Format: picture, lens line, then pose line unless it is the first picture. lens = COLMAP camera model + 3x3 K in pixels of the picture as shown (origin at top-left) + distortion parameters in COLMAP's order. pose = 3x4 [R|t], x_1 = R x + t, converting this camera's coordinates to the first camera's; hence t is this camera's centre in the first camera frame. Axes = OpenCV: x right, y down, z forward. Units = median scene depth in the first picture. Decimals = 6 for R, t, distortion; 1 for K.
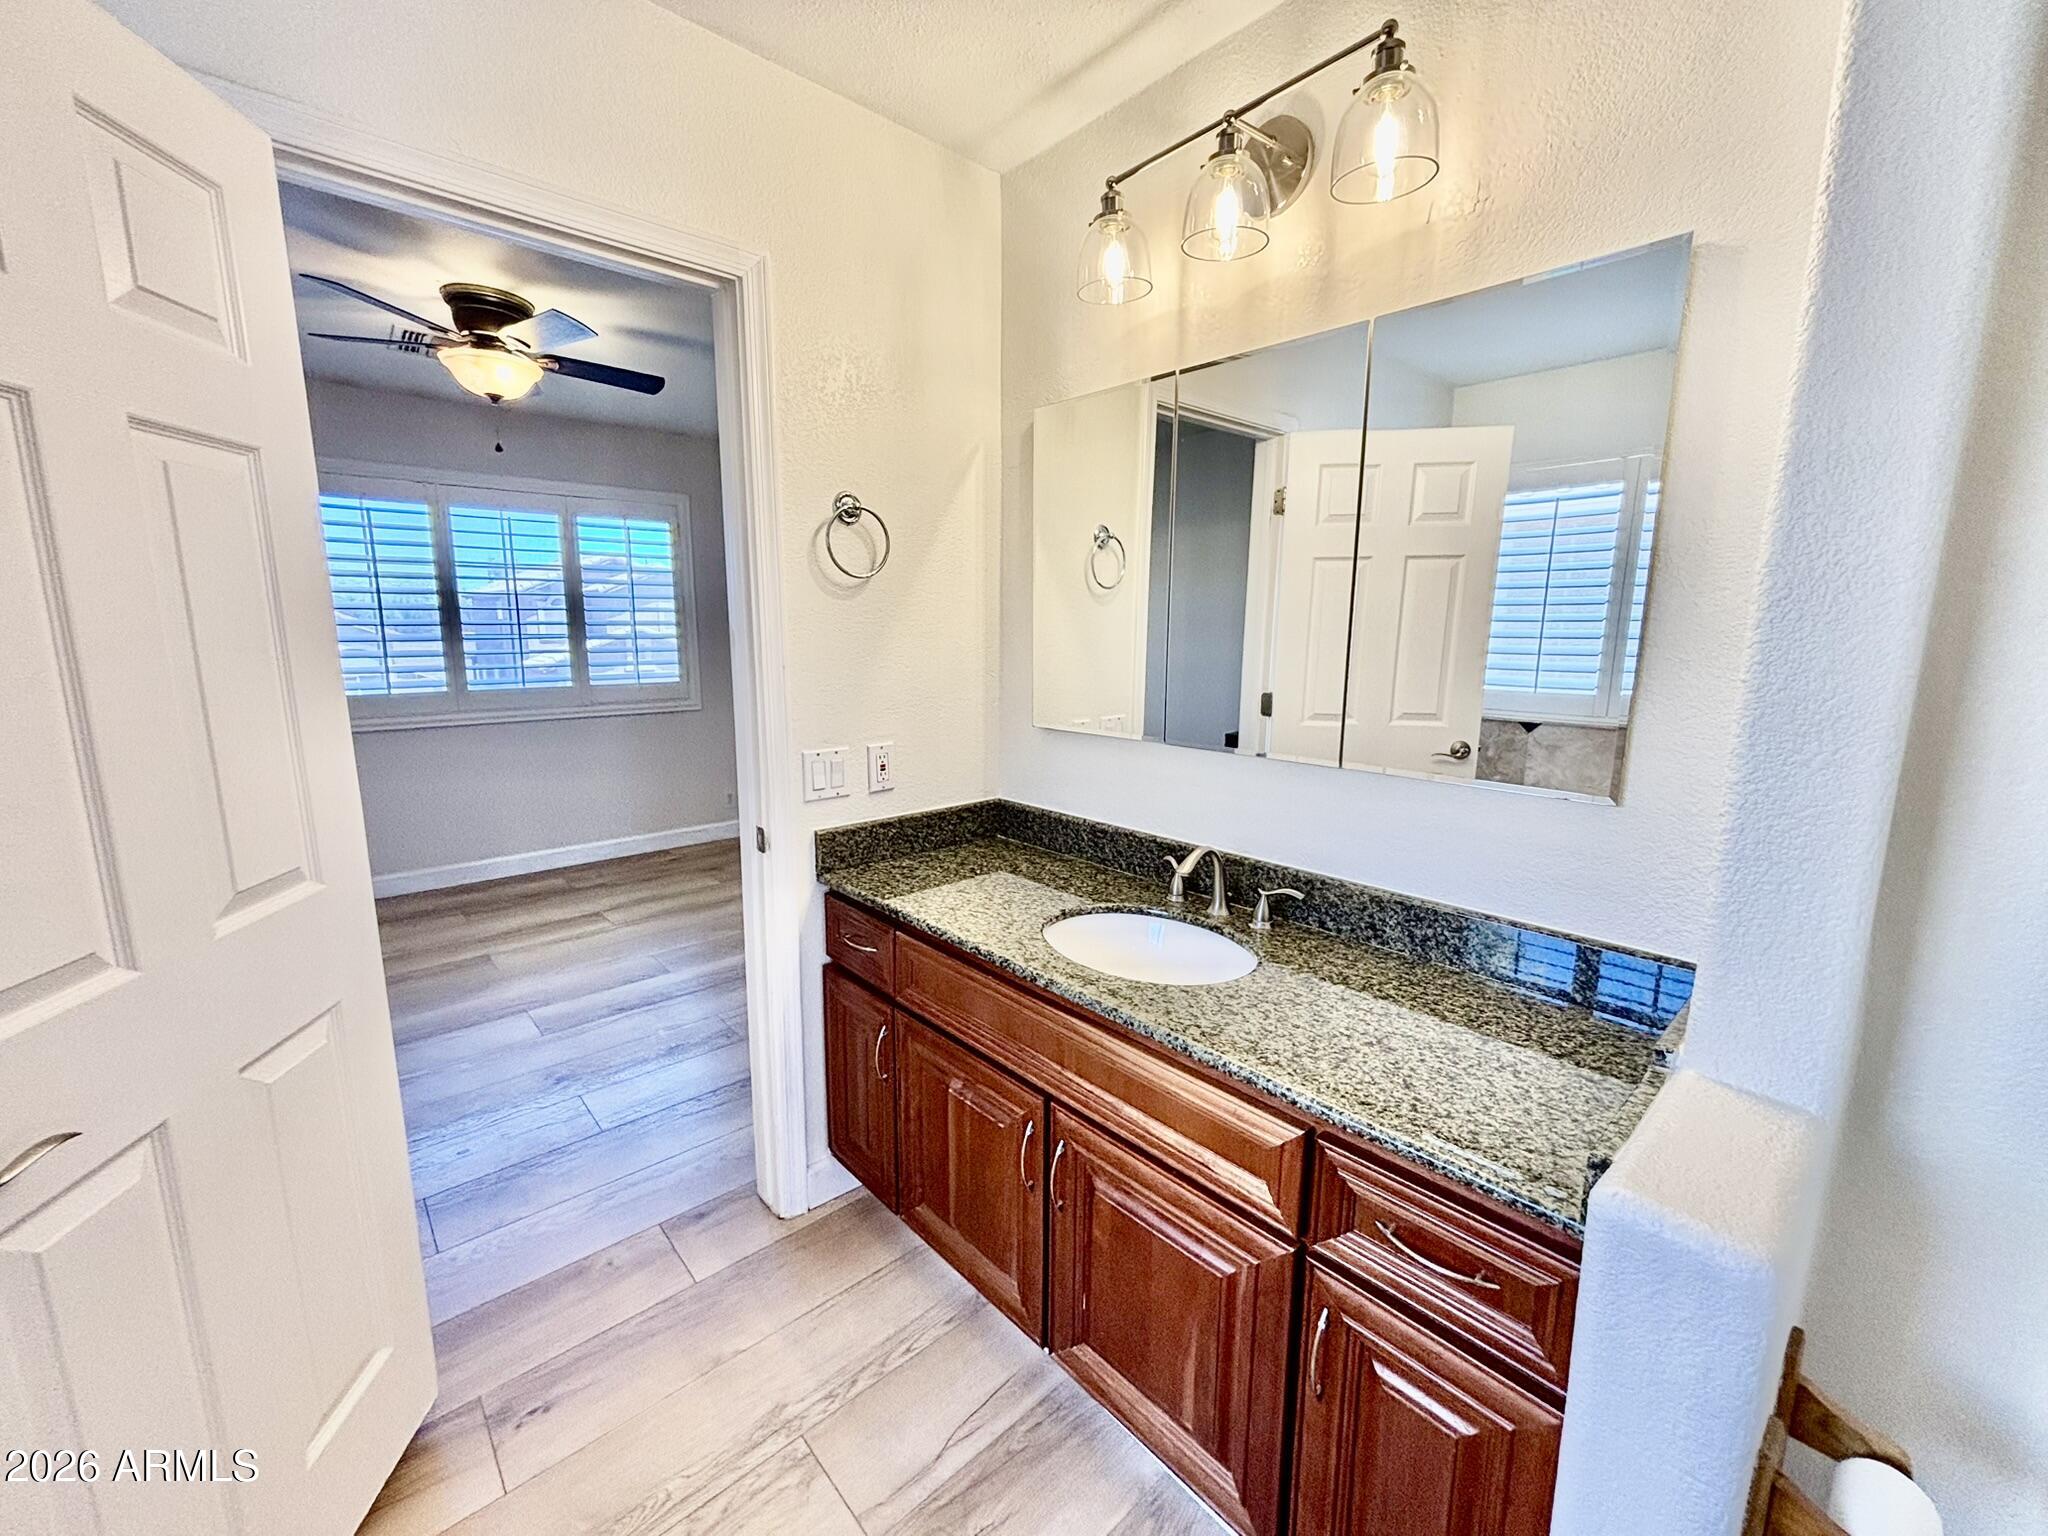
lens RADIAL K [[824.7, 0, 1023.4], [0, 824.7, 765.2], [0, 0, 1]] dist [0.008330, -0.000580]
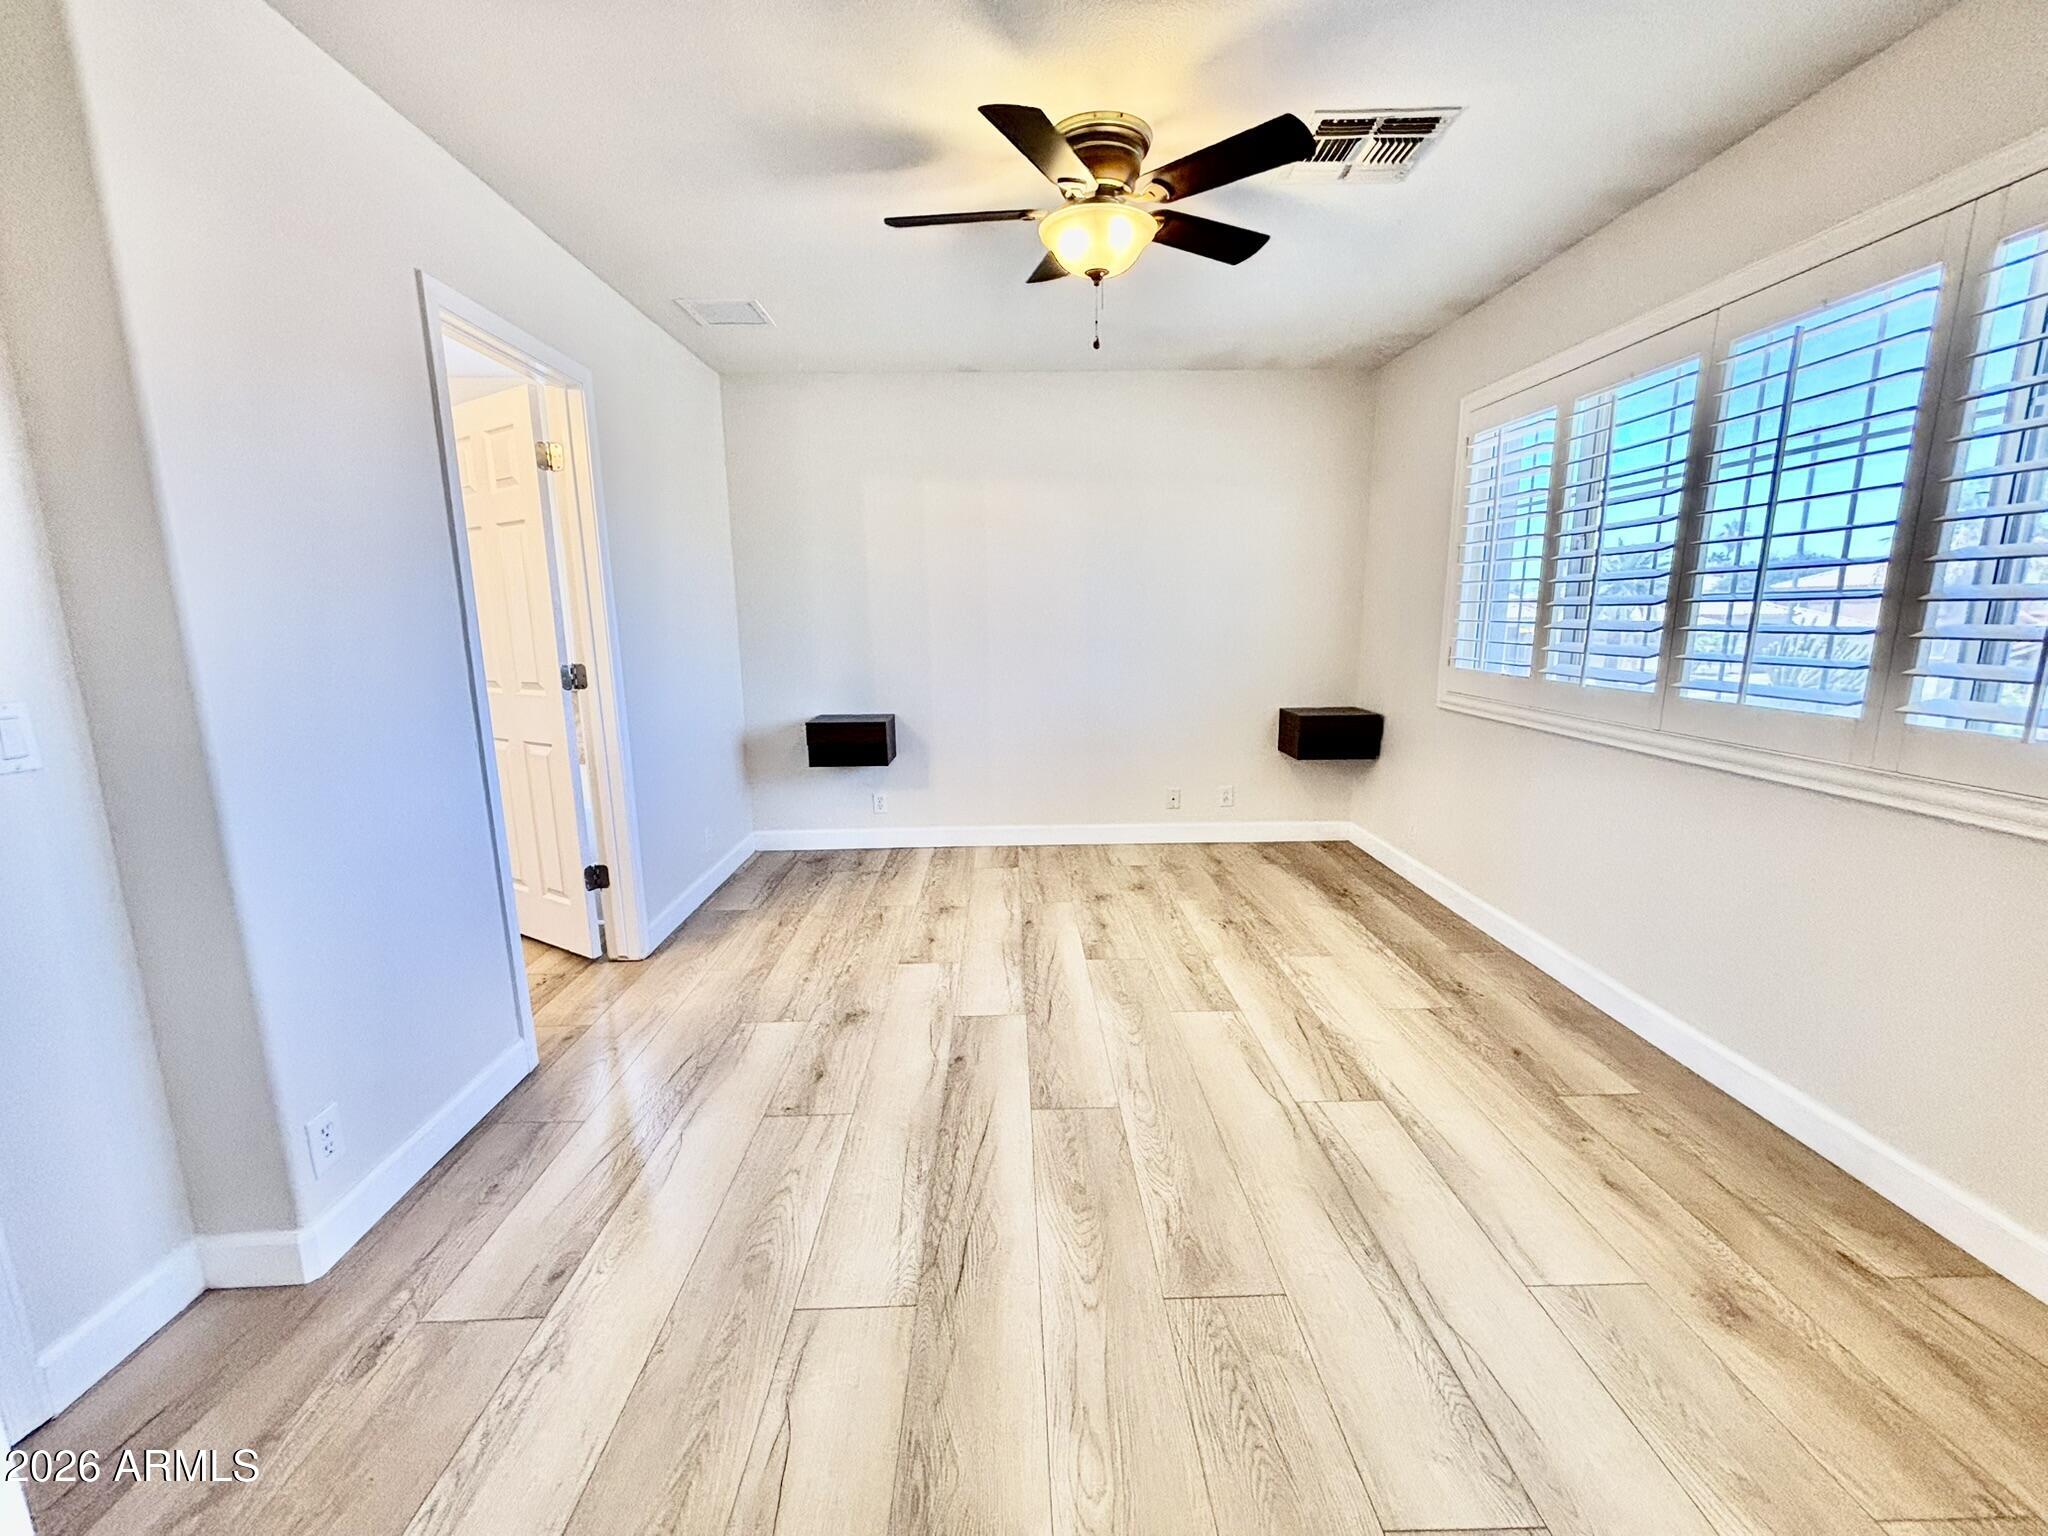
lens RADIAL K [[824.7, 0, 1020.3], [0, 824.7, 764.2], [0, 0, 1]] dist [0.008330, -0.000580]
pose [[-0.656915, 0.131304, -0.742443, 0.019003], [-0.127241, 0.951288, 0.280822, -0.141294], [0.743151, 0.278945, -0.608208, 0.994419]]
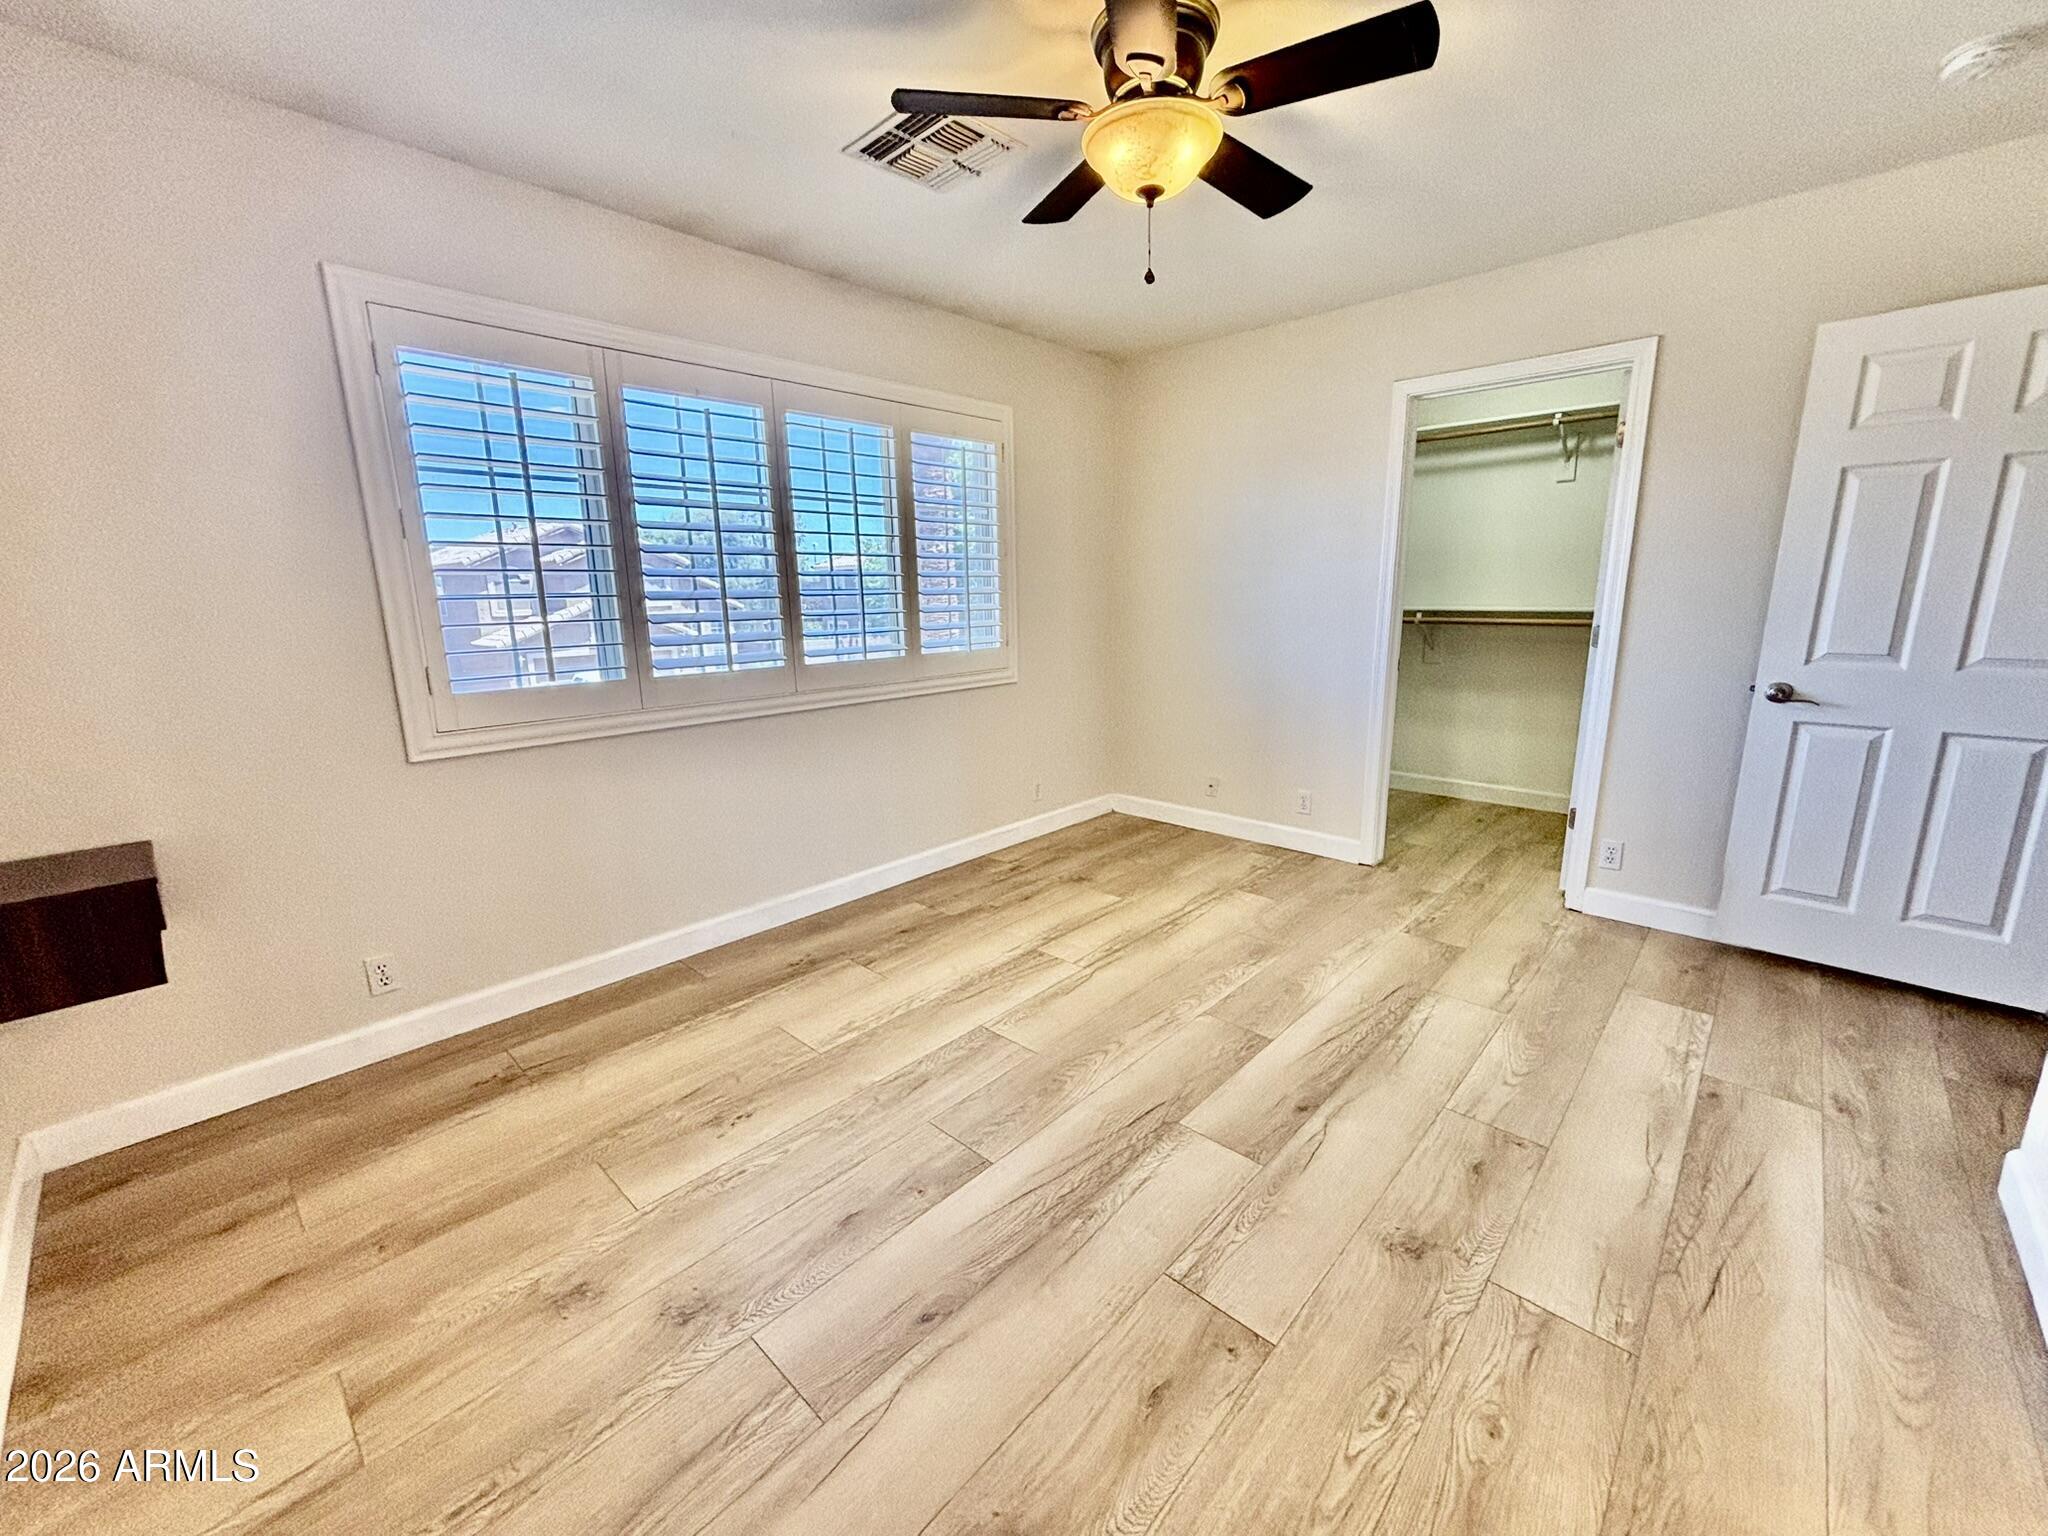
lens RADIAL K [[824.7, 0, 1015.7], [0, 824.7, 764.3], [0, 0, 1]] dist [0.008330, -0.000580]
pose [[0.996455, -0.042623, 0.072533, -0.526019], [0.039516, 0.998261, 0.043740, -0.023791], [-0.074272, -0.040718, 0.996406, 0.229368]]
